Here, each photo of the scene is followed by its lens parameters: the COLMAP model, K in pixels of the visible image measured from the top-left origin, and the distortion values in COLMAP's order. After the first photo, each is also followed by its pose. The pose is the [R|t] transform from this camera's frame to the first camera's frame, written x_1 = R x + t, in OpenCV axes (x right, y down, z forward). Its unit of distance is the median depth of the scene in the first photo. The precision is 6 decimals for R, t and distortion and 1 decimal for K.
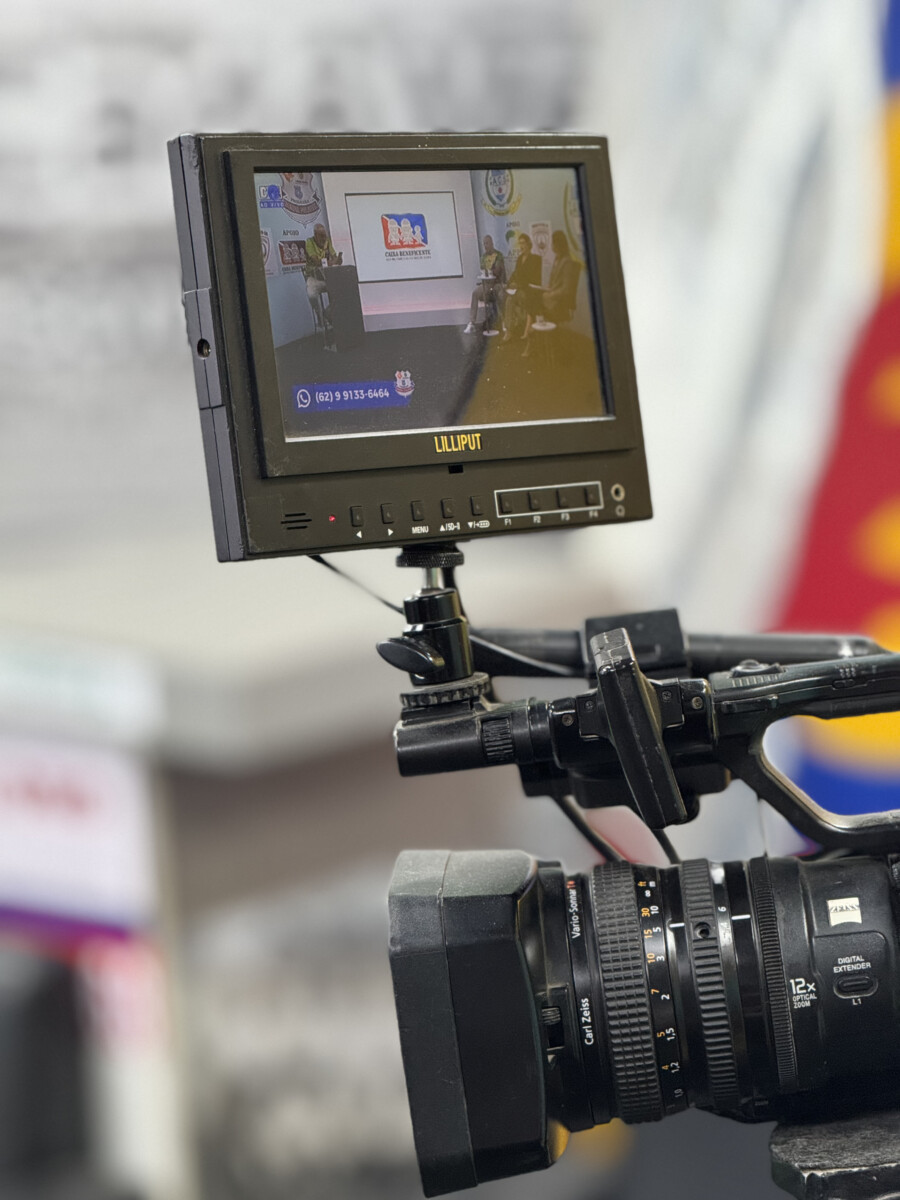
lens RADIAL K [[4173.6, 0, 452.5], [0, 4173.6, 607.7], [0, 0, 1]] dist [0.253074, 0.000000]
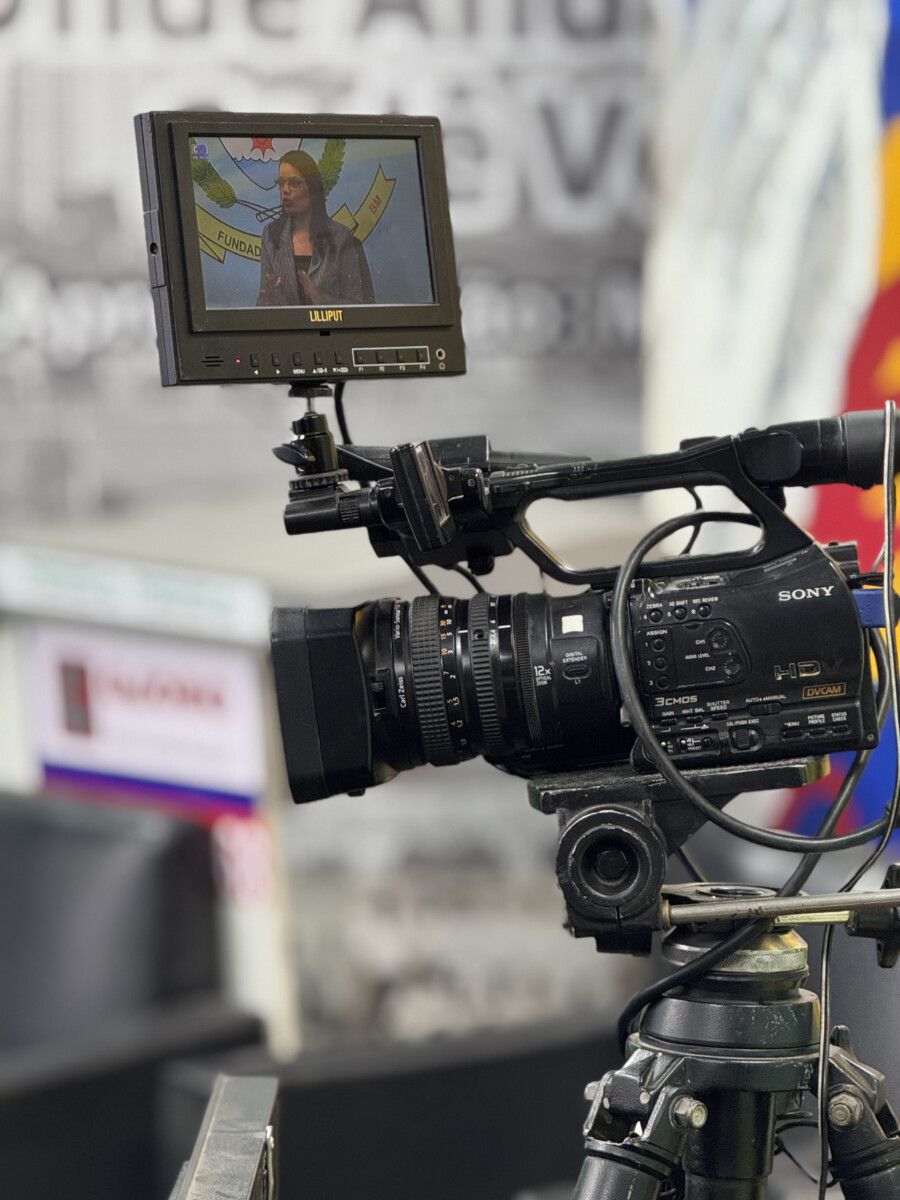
lens RADIAL K [[4173.6, 0, 447.2], [0, 4173.6, 594.2], [0, 0, 1]] dist [0.253074, 0.000000]
pose [[0.997551, 0.013046, -0.068712, 0.152197], [-0.014339, 0.999729, -0.018348, 0.090036], [0.068454, 0.019289, 0.997468, -0.522994]]
